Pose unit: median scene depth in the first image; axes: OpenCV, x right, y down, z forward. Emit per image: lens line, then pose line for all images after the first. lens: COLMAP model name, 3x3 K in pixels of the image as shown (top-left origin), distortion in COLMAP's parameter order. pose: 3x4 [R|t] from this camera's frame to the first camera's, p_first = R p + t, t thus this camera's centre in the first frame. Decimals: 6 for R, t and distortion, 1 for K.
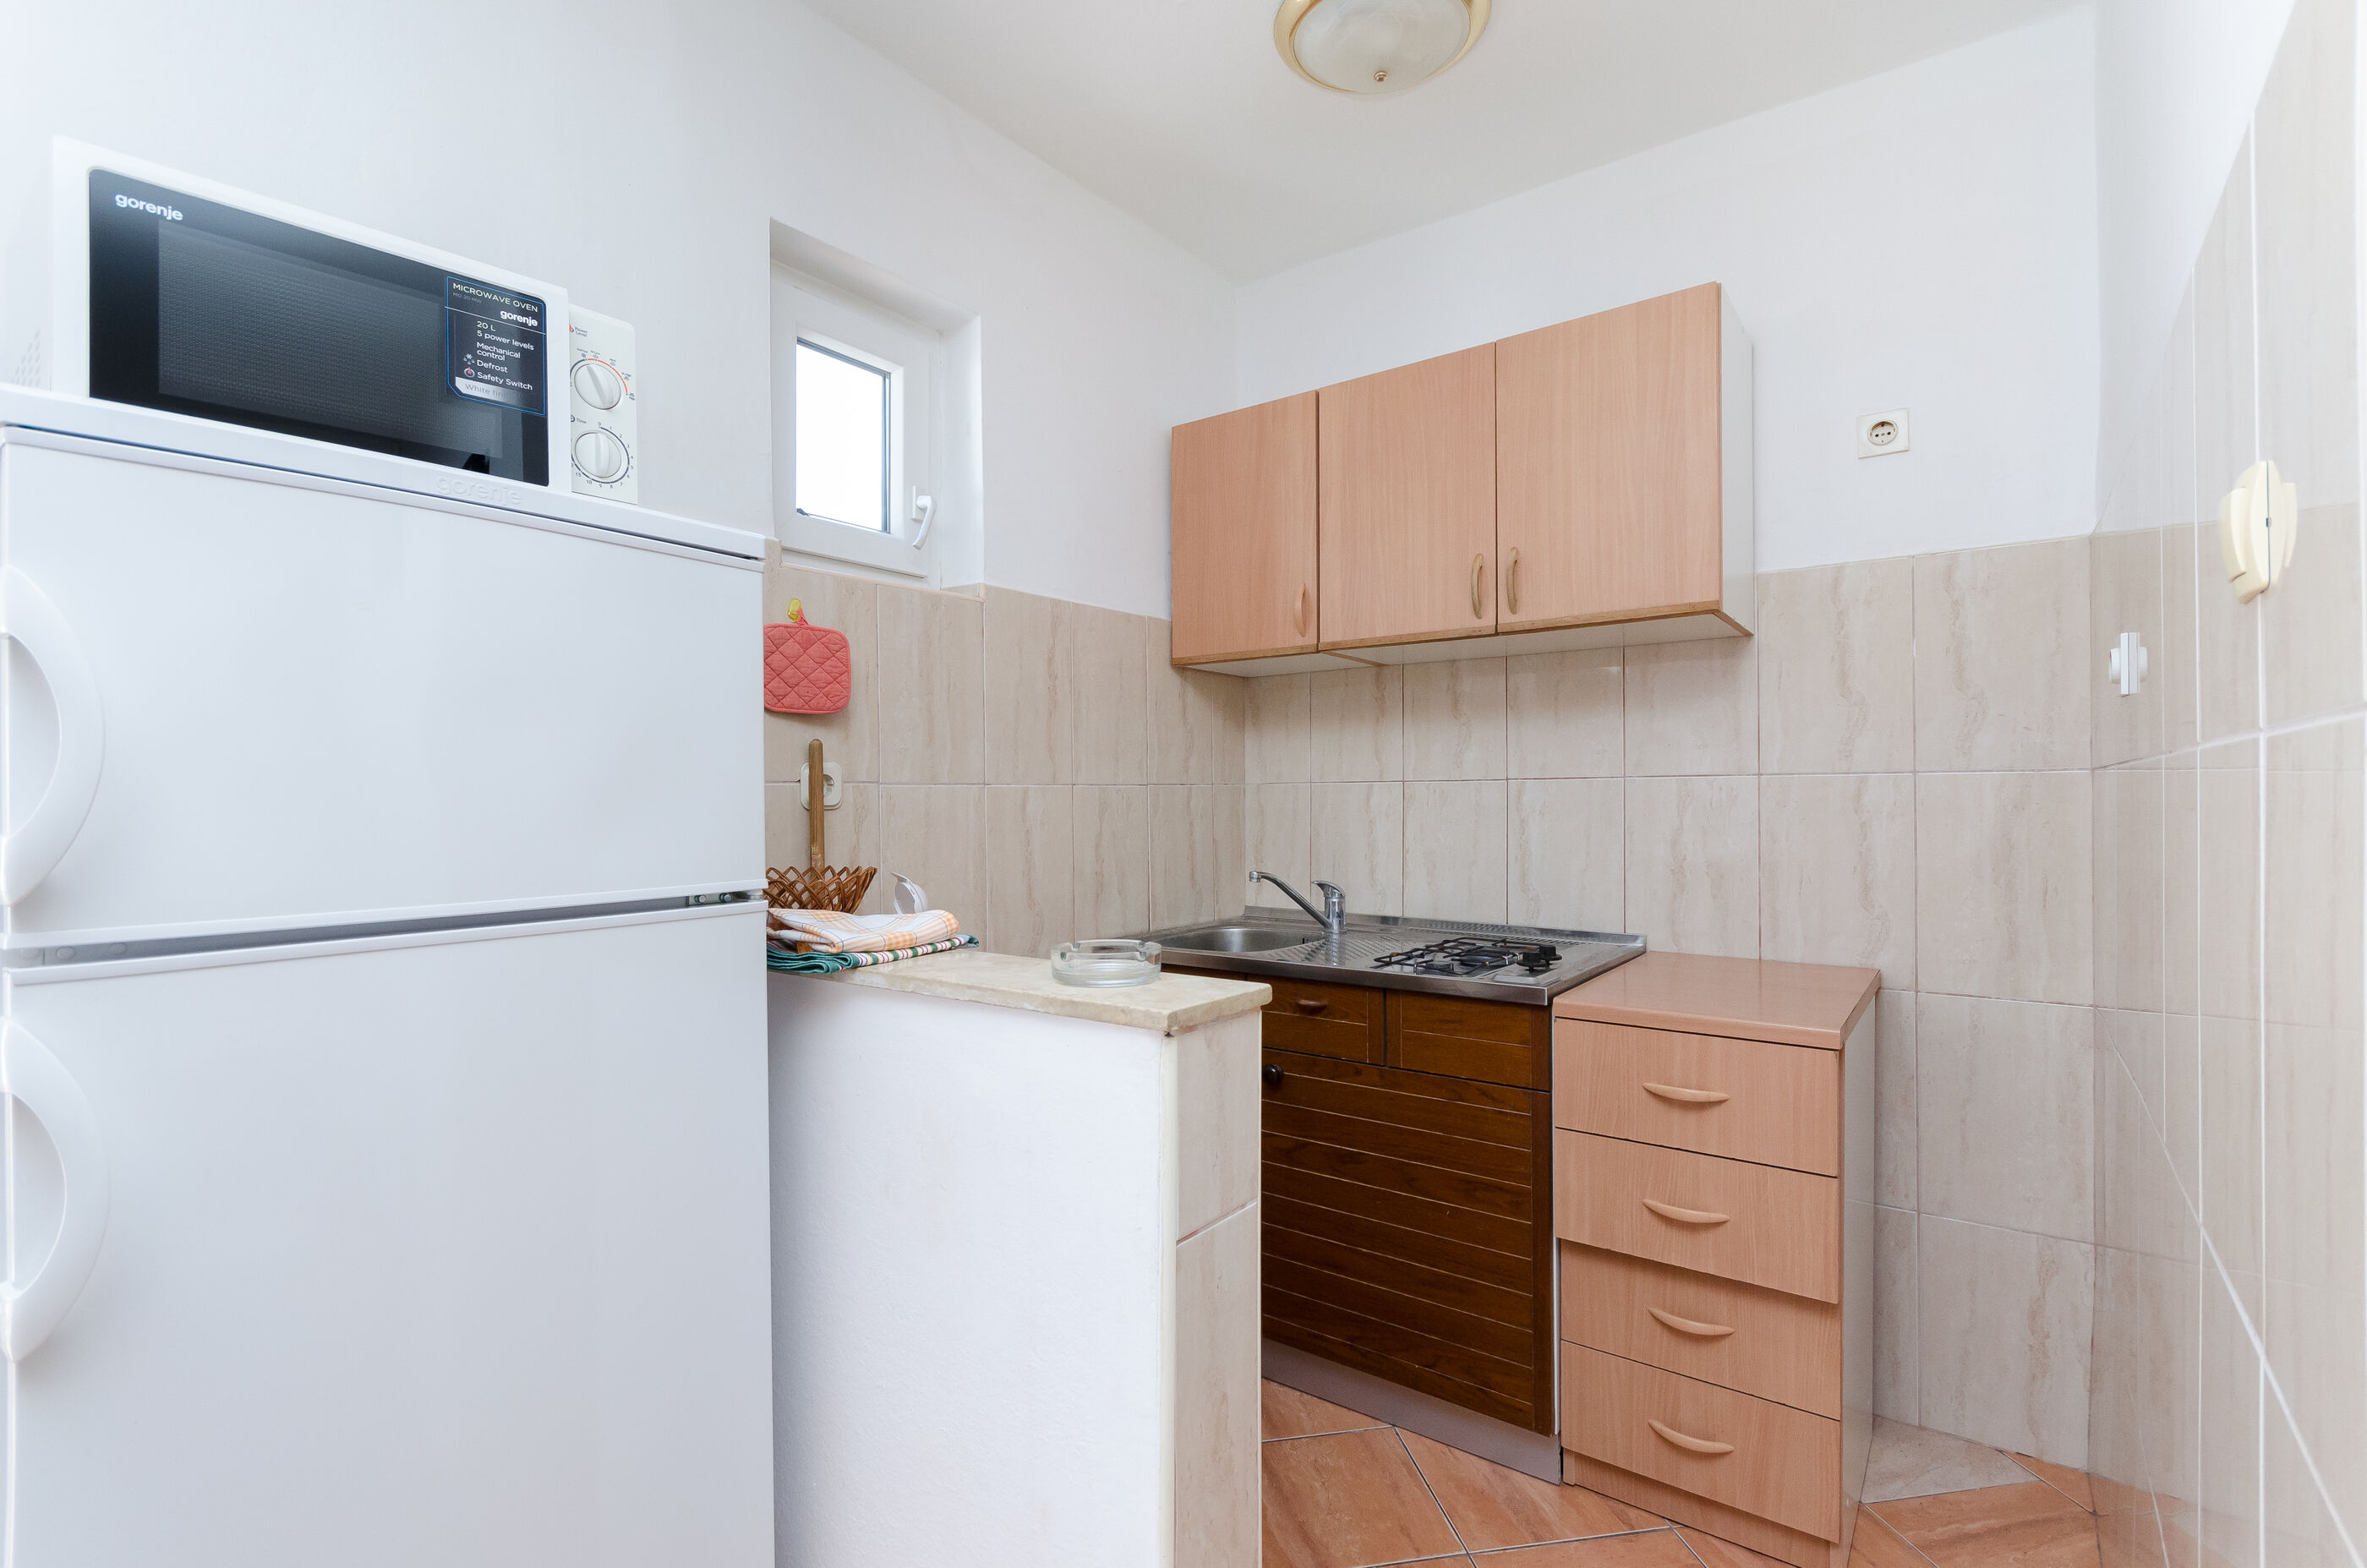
lens RADIAL K [[1083.6, 0, 1280.1], [0, 1083.6, 795.9], [0, 0, 1]] dist [-0.012112, 0.000310]
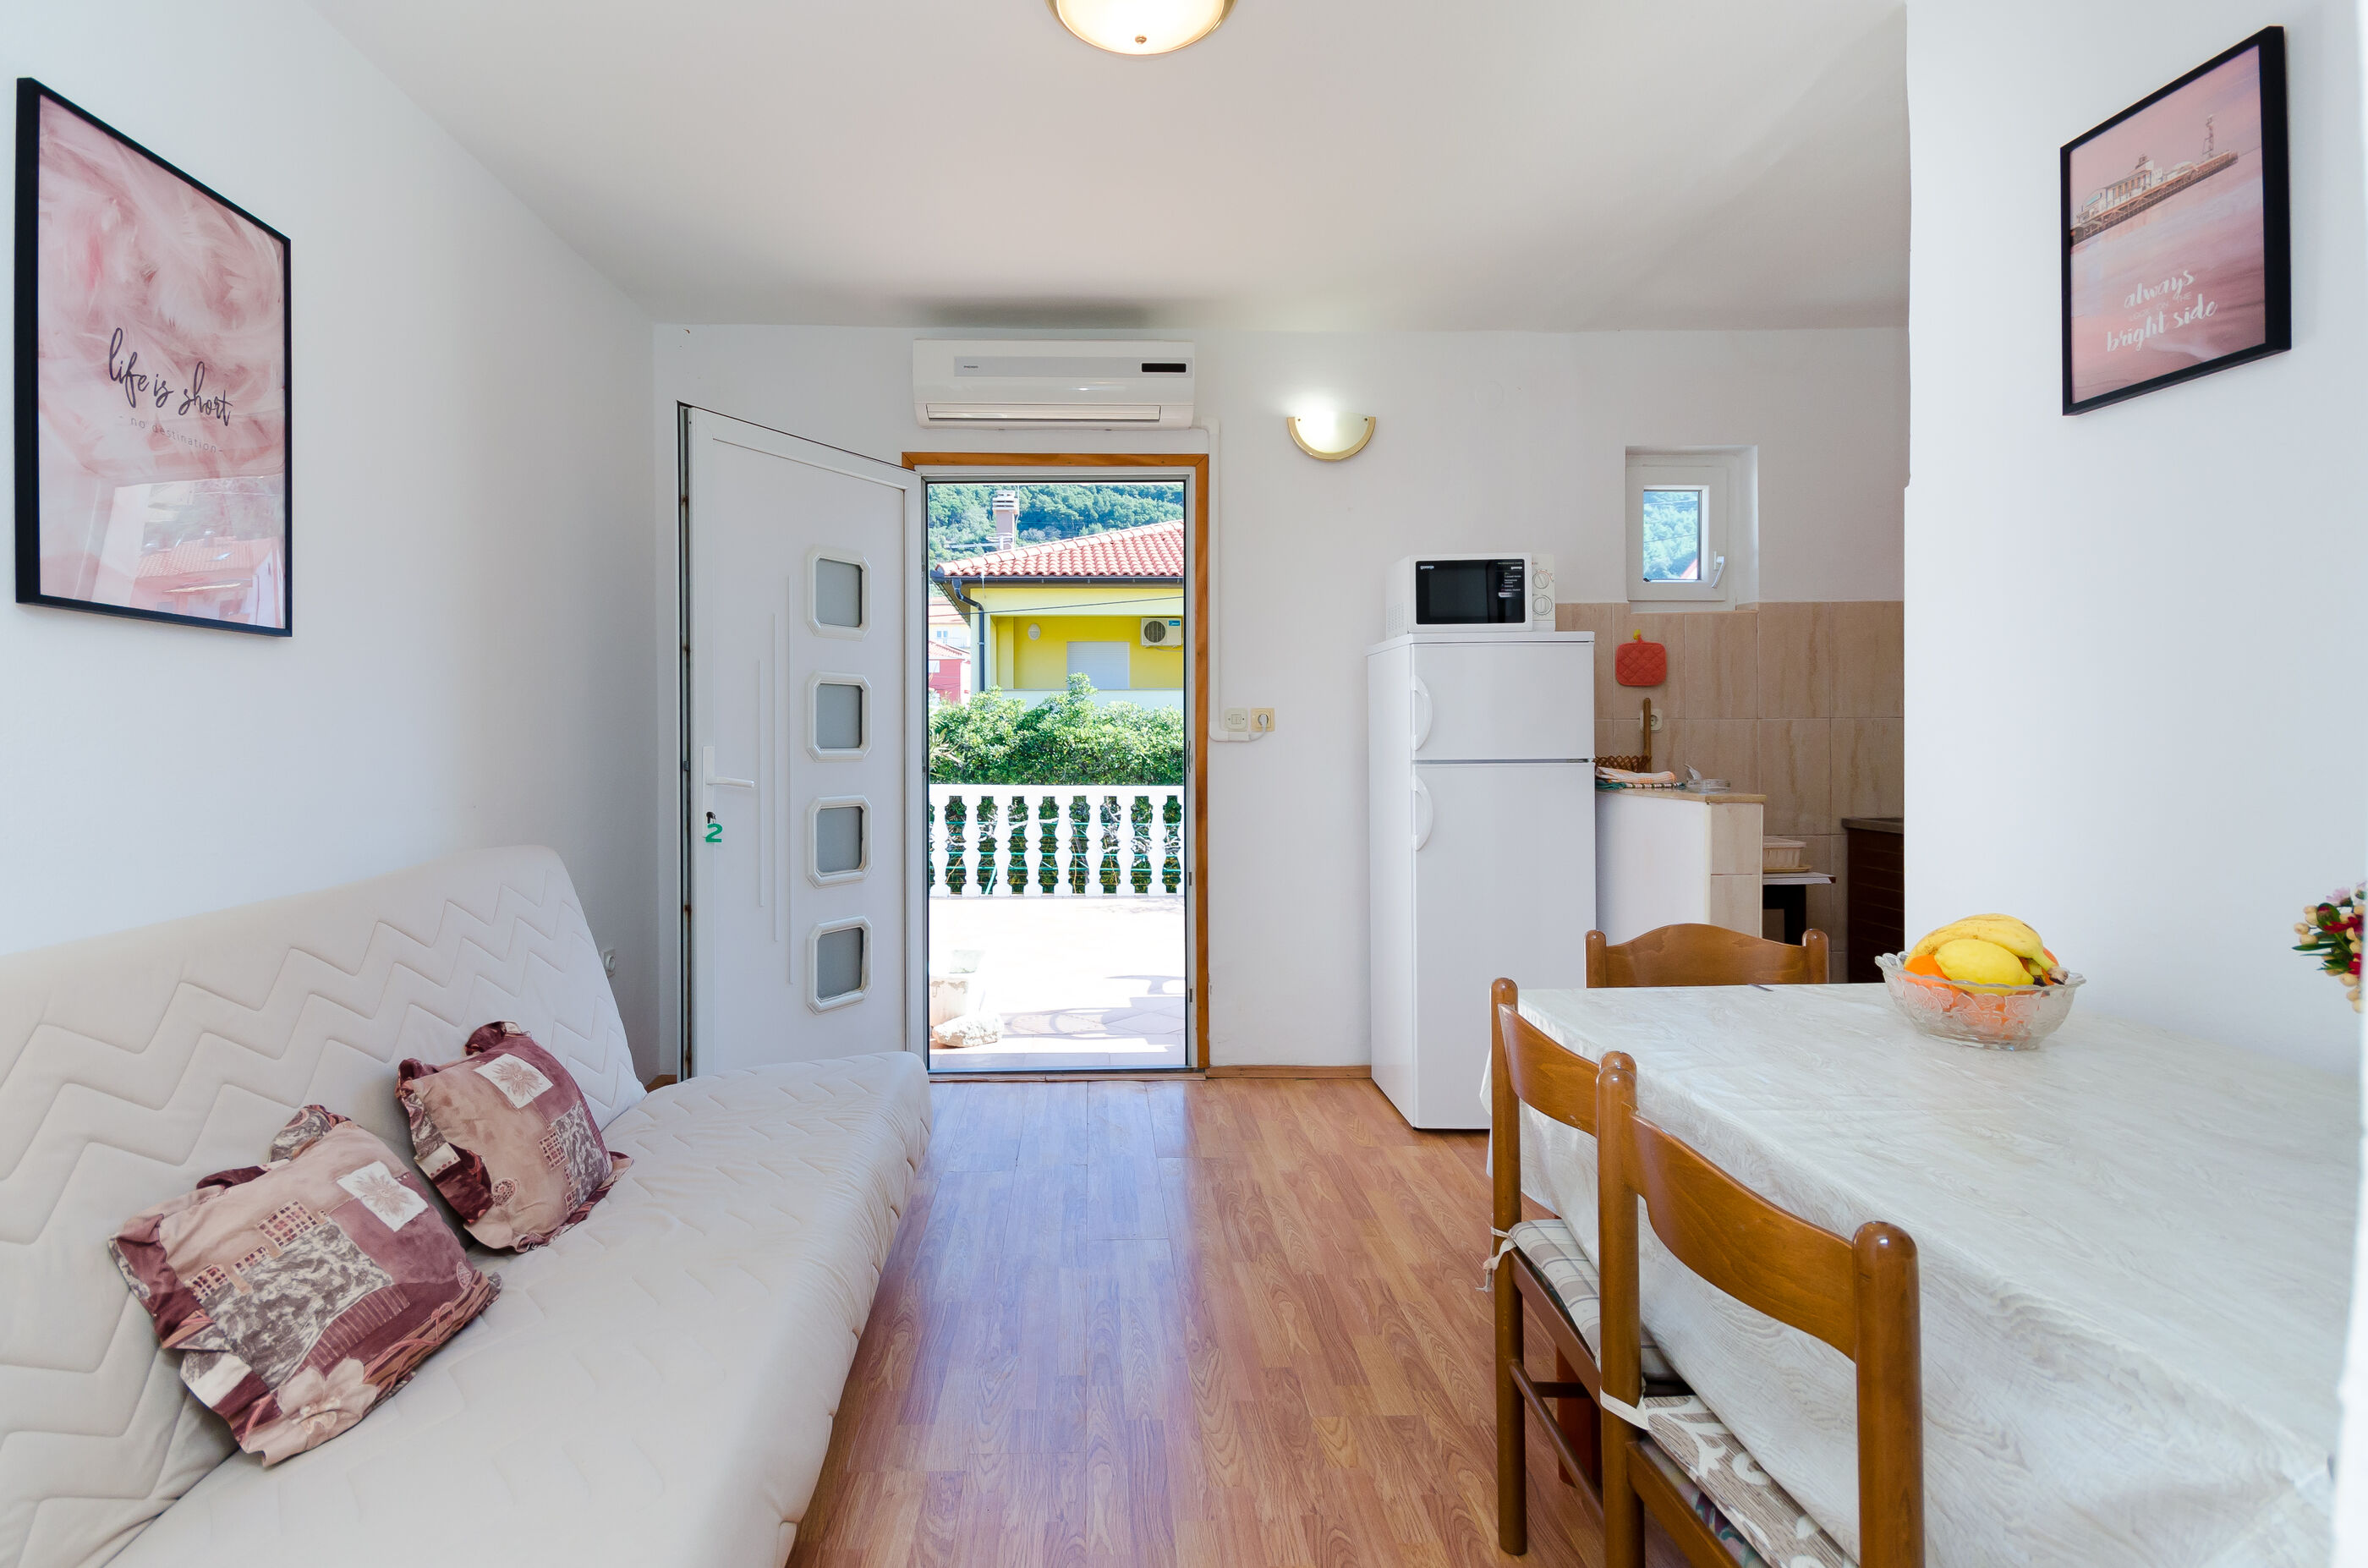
lens RADIAL K [[1210.3, 0, 1029.0], [0, 1210.3, 755.1], [0, 0, 1]] dist [0.023678, -0.015597]
pose [[0.538924, 0.016783, -0.842187, 0.747258], [0.001899, 0.999775, 0.021138, 0.004200], [0.842352, -0.012991, 0.538771, -1.039342]]
